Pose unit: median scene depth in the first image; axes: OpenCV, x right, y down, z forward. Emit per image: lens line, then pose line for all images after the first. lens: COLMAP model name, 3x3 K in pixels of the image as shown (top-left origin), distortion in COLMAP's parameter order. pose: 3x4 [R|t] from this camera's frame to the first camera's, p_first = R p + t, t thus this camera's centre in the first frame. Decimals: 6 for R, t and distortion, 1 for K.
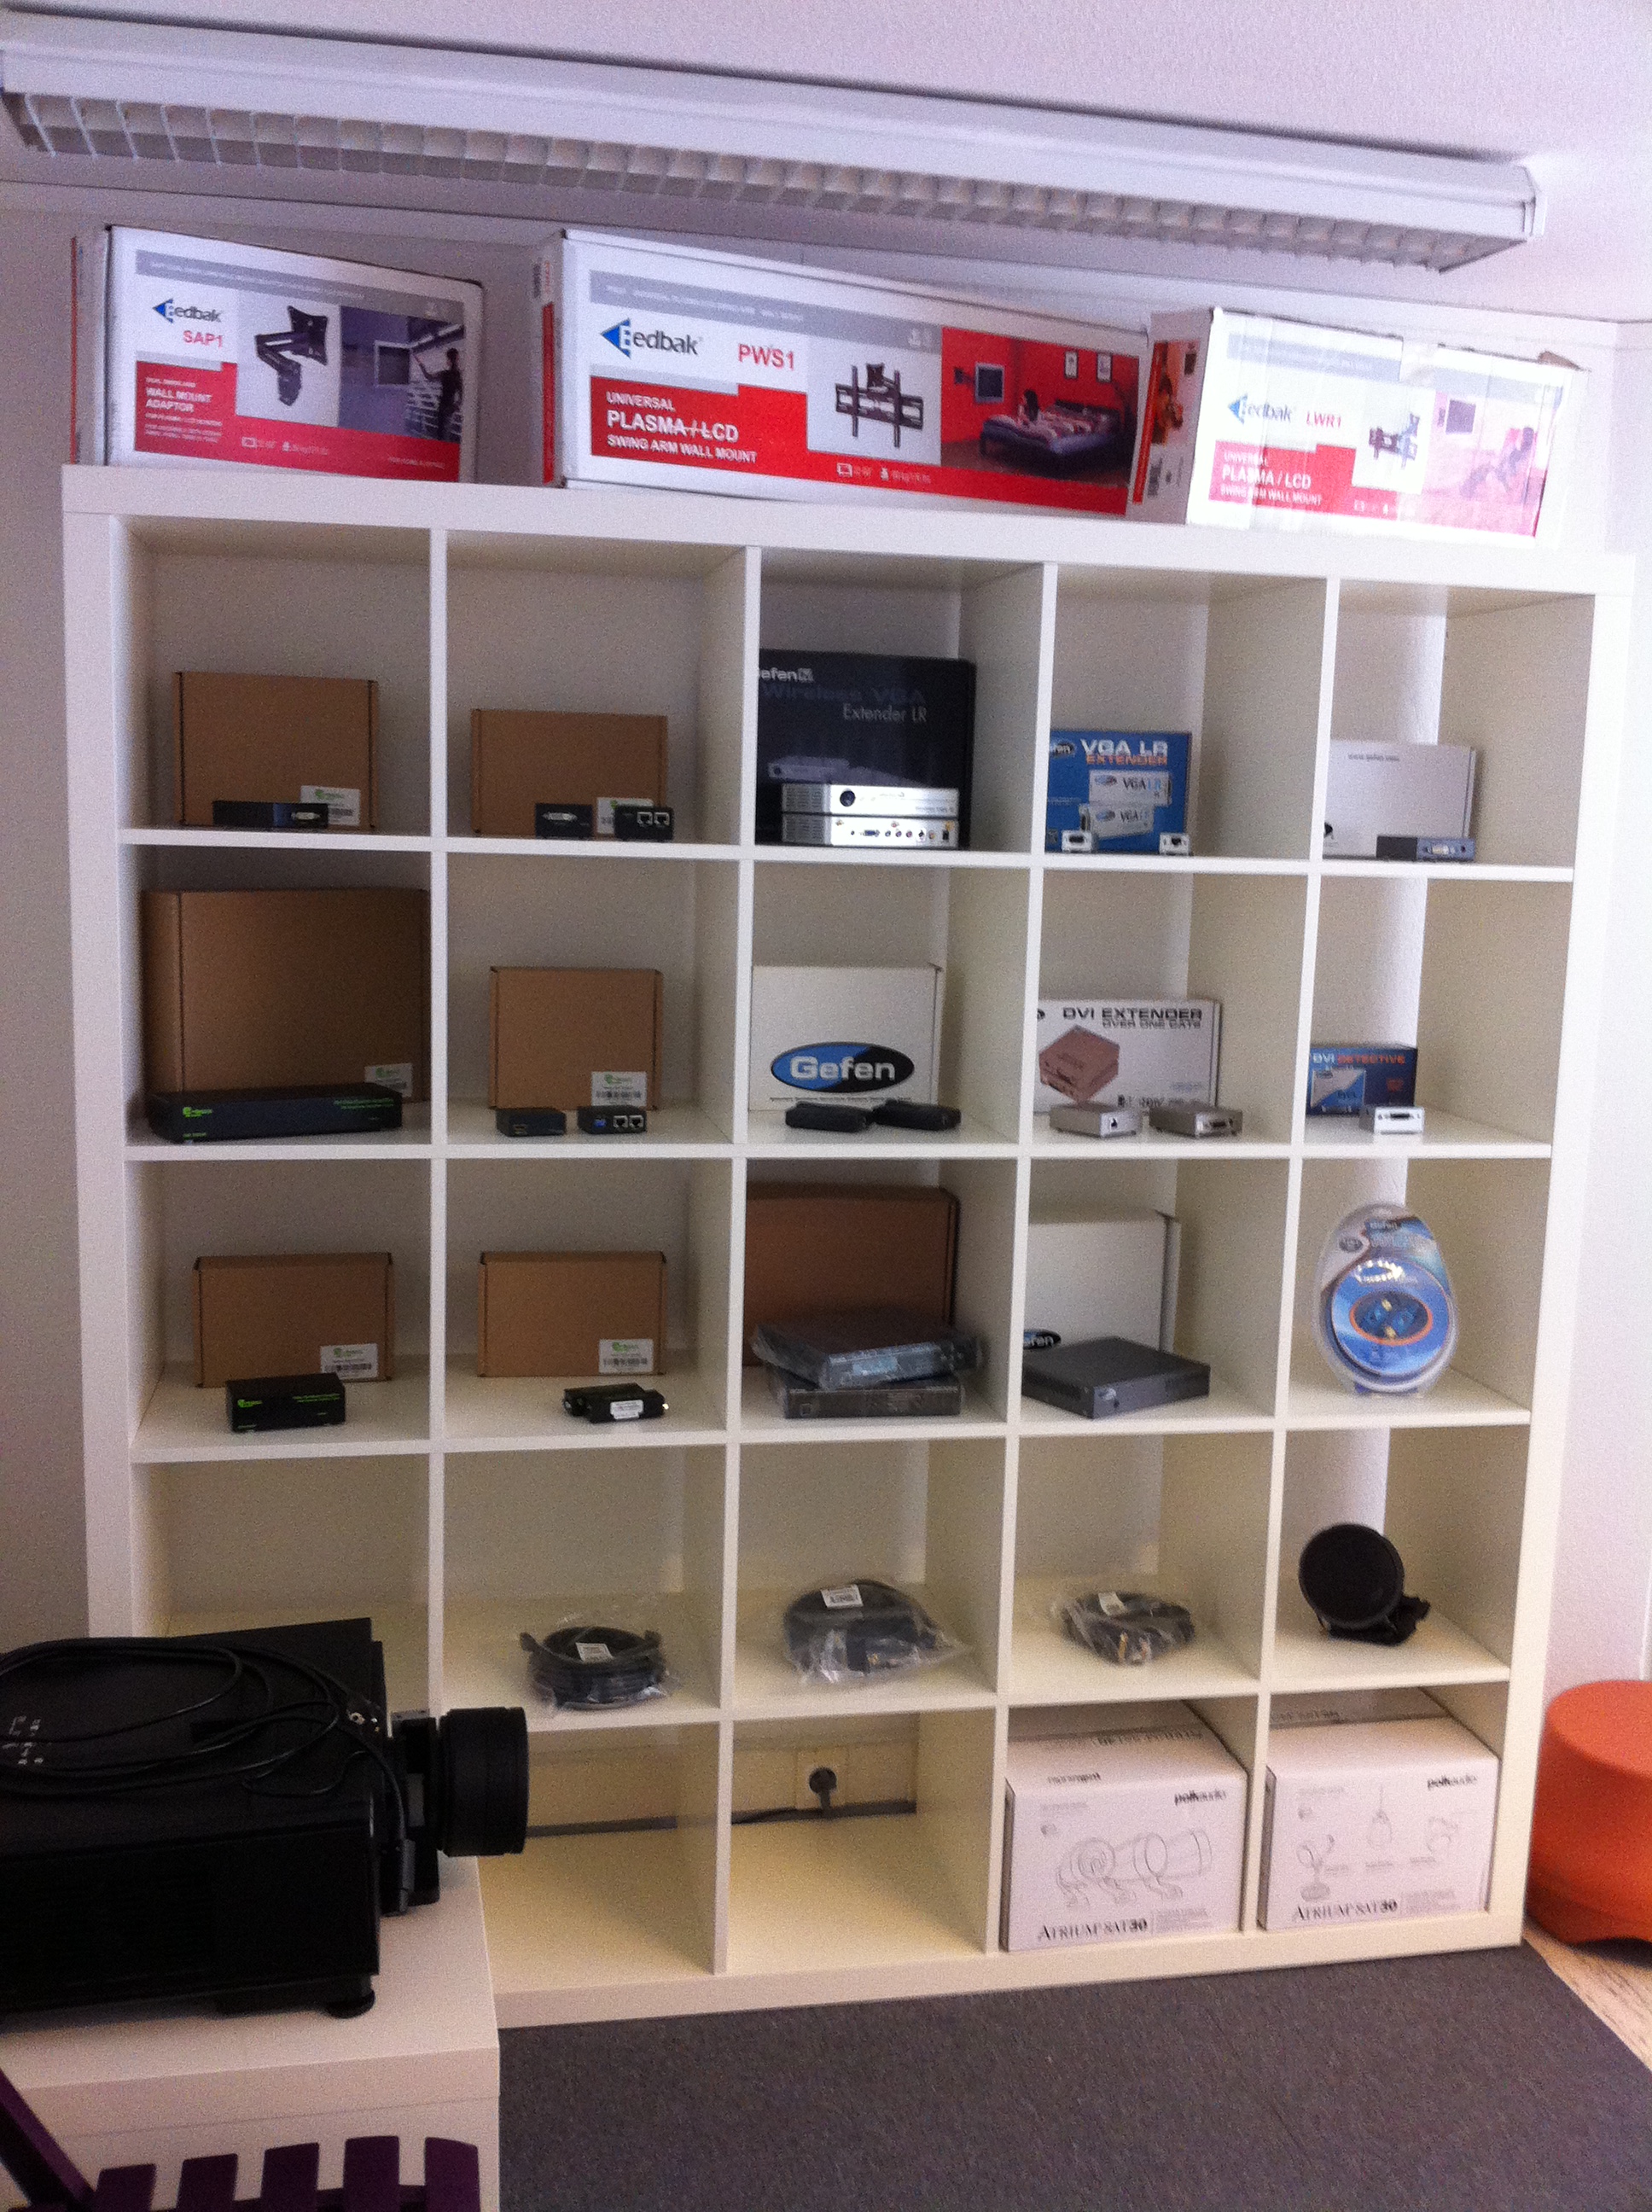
lens RADIAL K [[1997.3, 0, 826.0], [0, 1997.3, 1106.0], [0, 0, 1]] dist [0.094504, -0.333373]
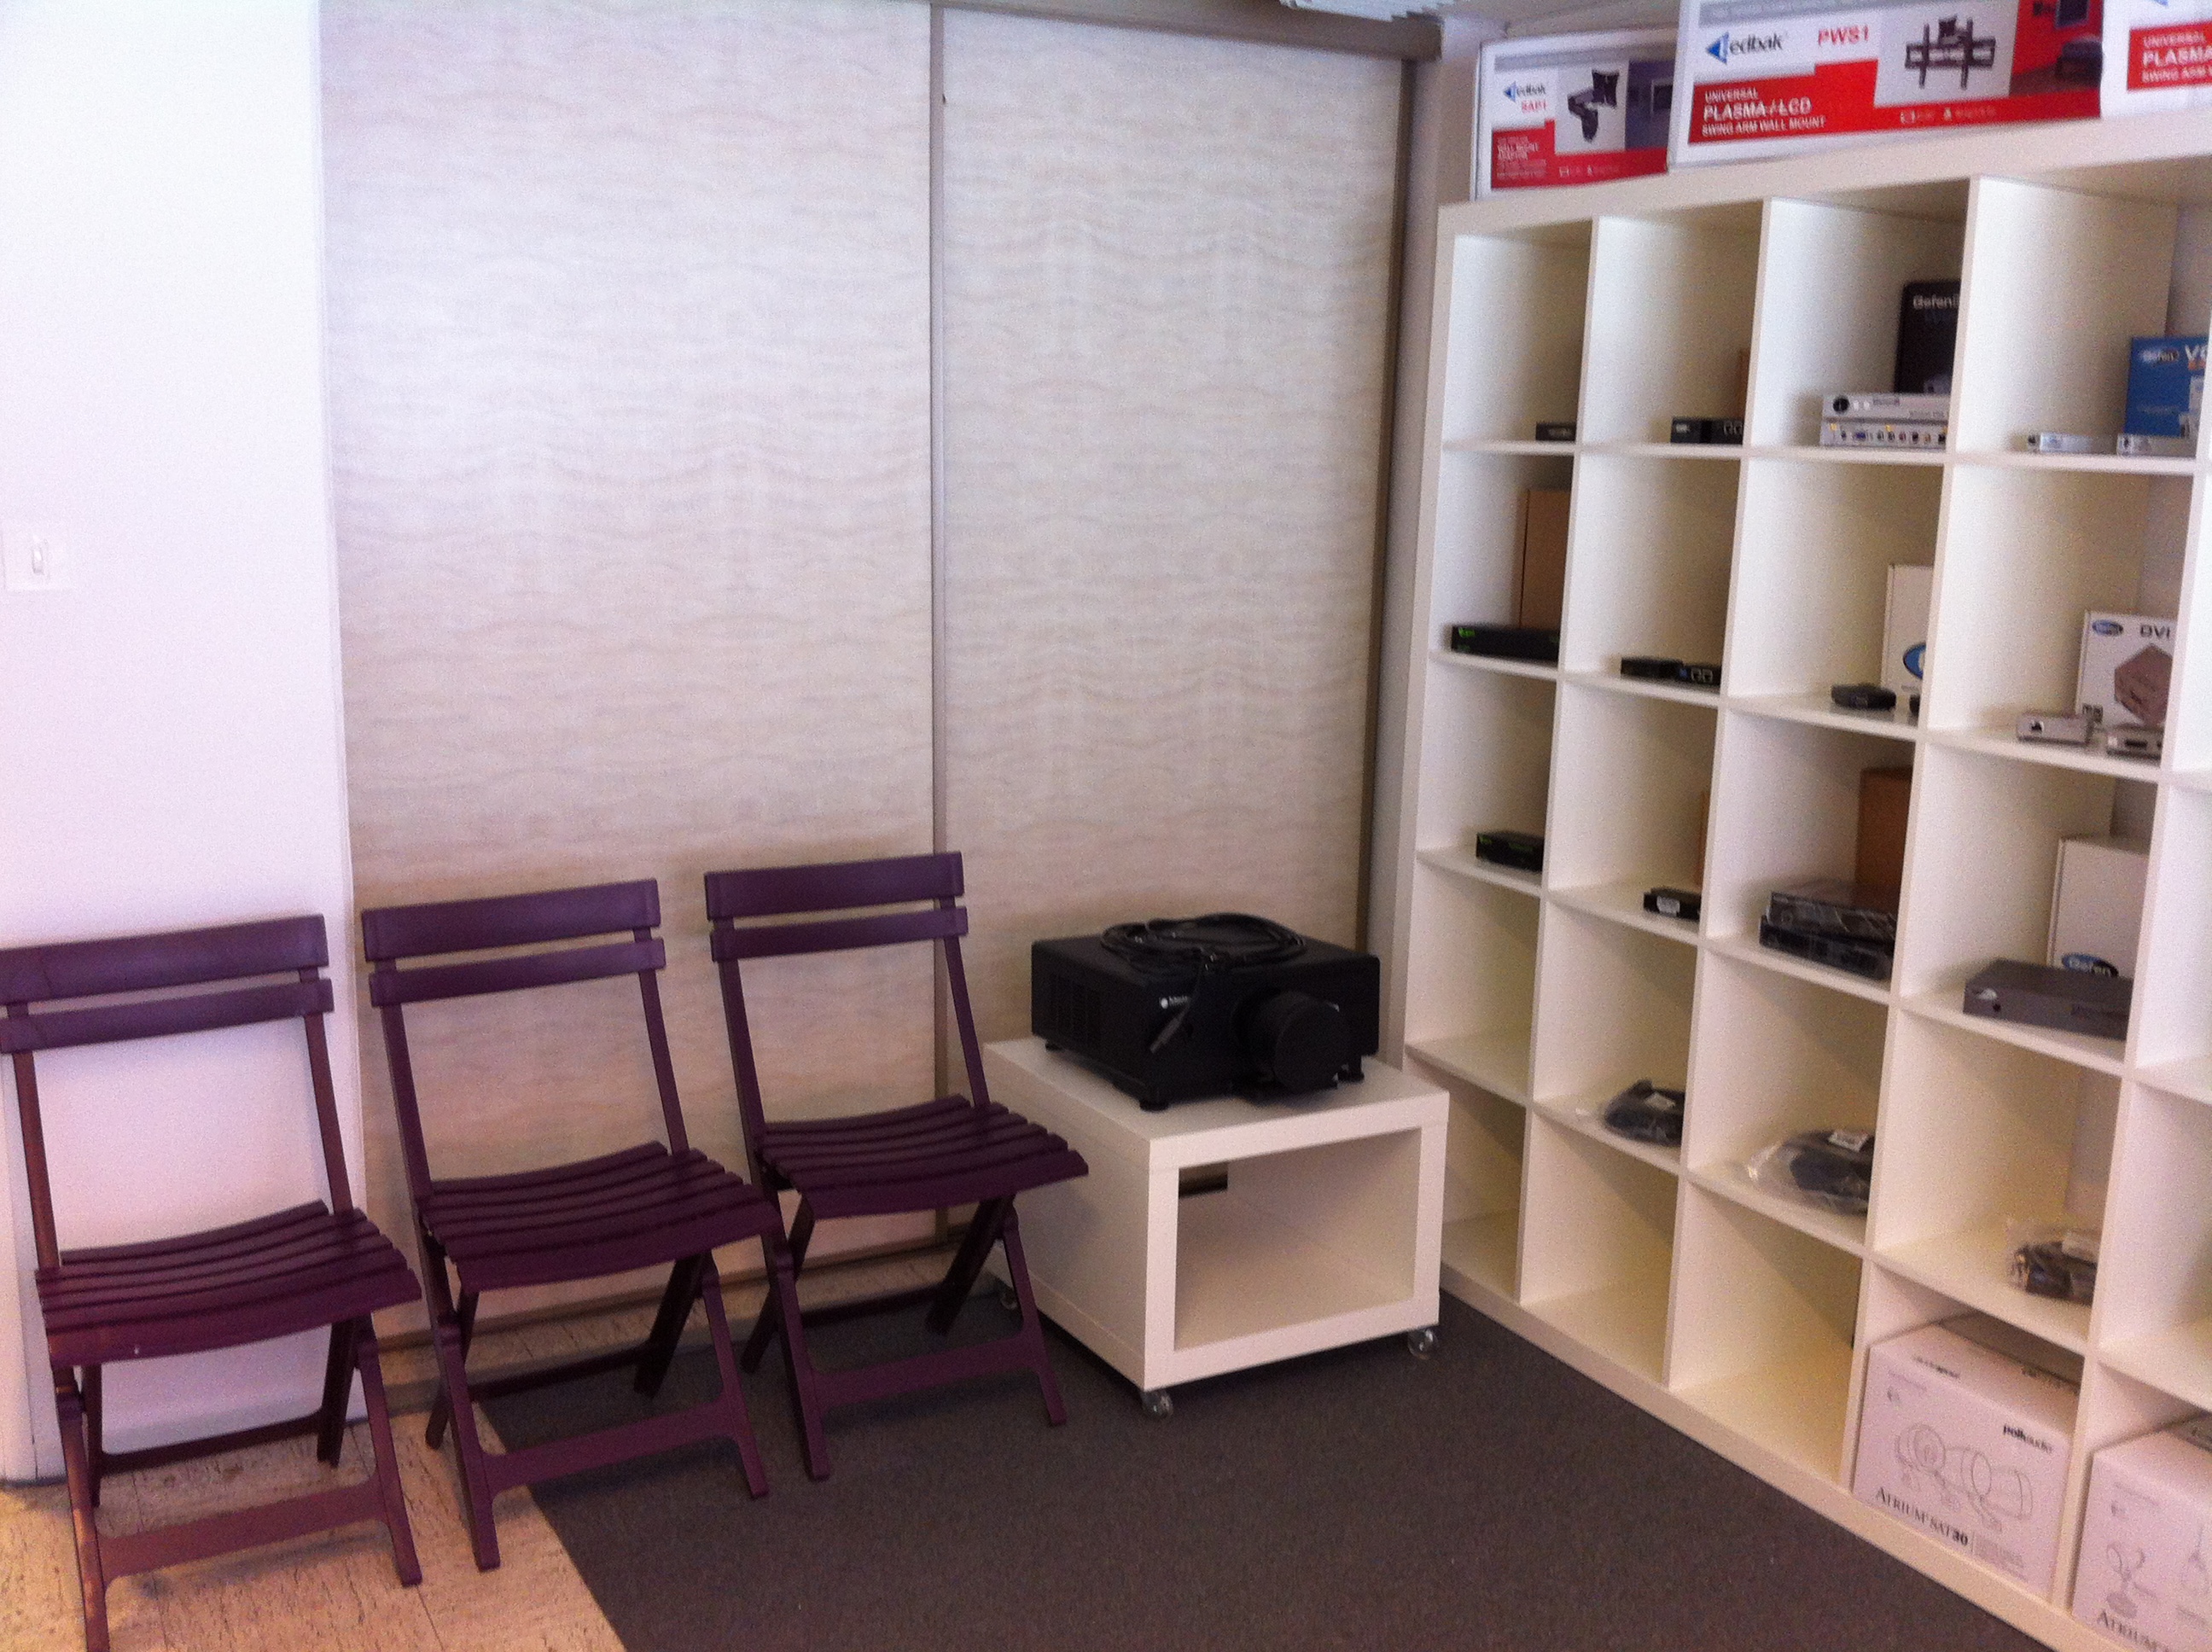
lens RADIAL K [[2013.6, 0, 1106.0], [0, 2013.6, 826.0], [0, 0, 1]] dist [-0.067432, -0.003516]
pose [[0.326574, 0.154859, -0.932399, 0.962264], [-0.166724, 0.980456, 0.104445, 0.033093], [0.930351, 0.121345, 0.346010, 0.247300]]
